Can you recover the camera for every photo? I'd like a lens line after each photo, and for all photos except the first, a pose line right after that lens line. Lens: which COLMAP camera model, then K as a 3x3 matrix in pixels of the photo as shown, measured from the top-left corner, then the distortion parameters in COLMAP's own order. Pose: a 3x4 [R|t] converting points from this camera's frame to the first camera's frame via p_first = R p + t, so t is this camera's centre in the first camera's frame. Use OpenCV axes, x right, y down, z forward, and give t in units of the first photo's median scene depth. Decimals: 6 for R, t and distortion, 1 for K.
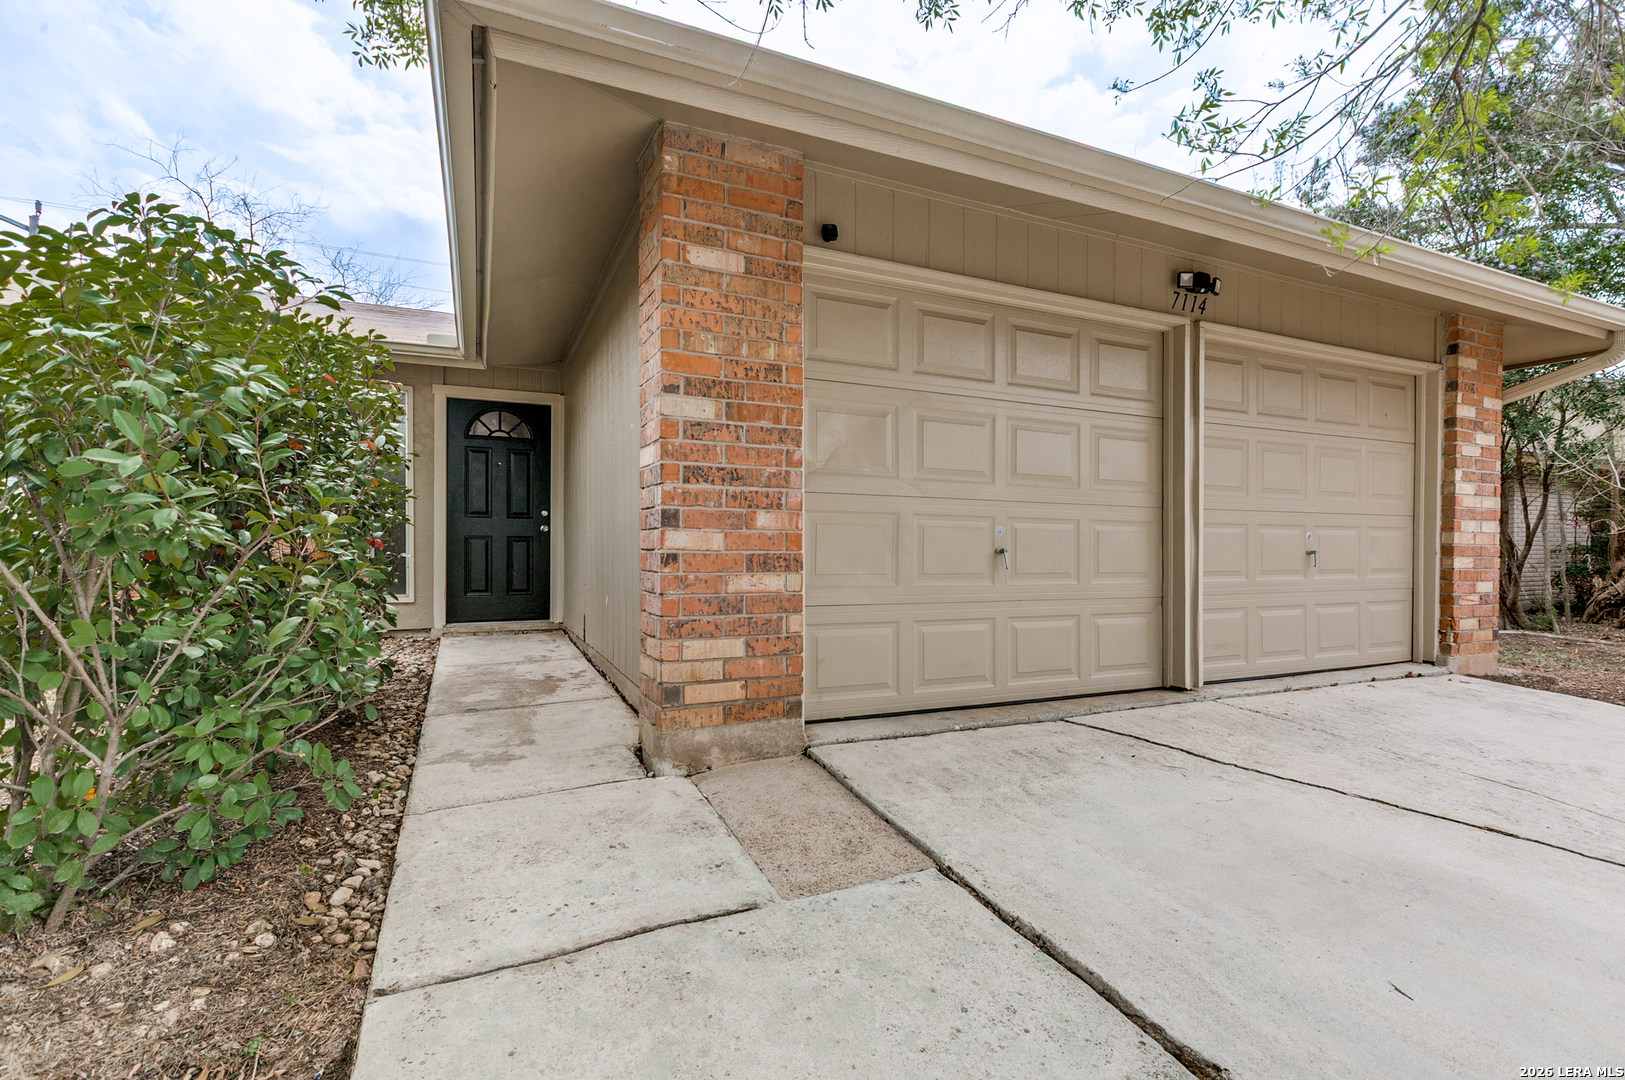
lens RADIAL K [[774.4, 0, 812.5], [0, 774.4, 540.0], [0, 0, 1]] dist [-0.001949, -0.000103]
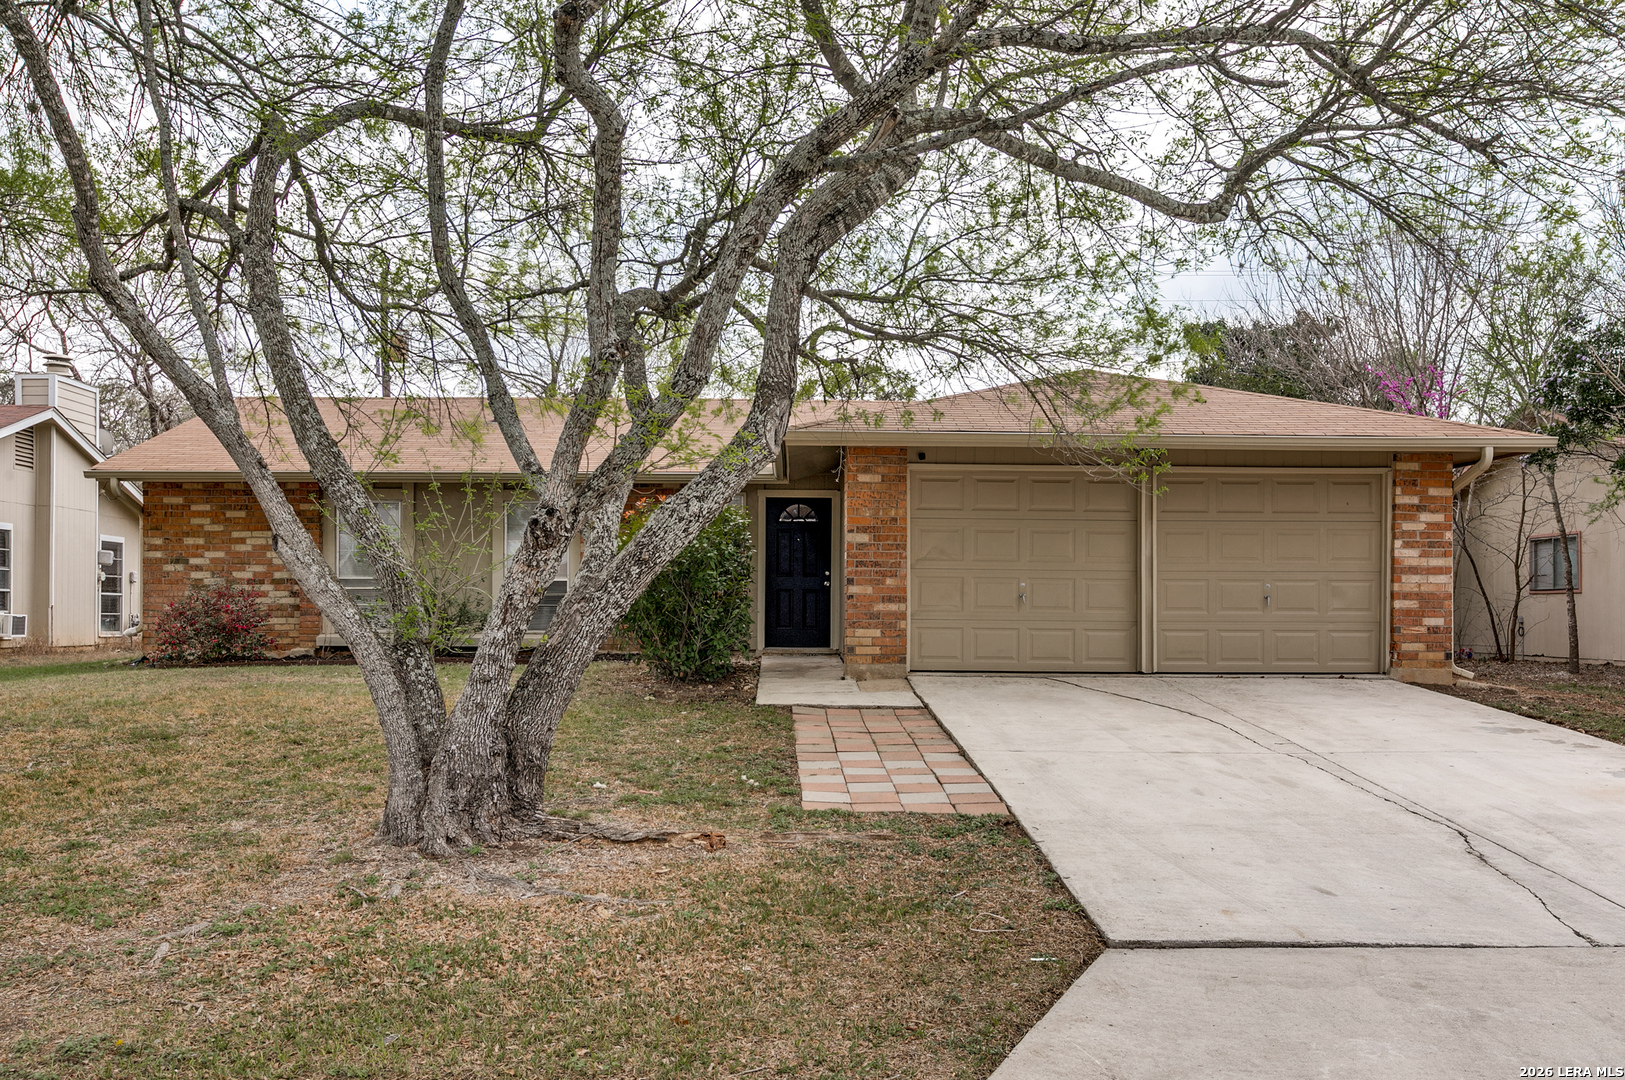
lens RADIAL K [[774.4, 0, 812.5], [0, 774.4, 540.0], [0, 0, 1]] dist [-0.001949, -0.000103]
pose [[0.930364, -0.028940, -0.365493, 0.429018], [0.003021, 0.997451, -0.071288, 0.012014], [0.366624, 0.065220, 0.928080, -0.964381]]
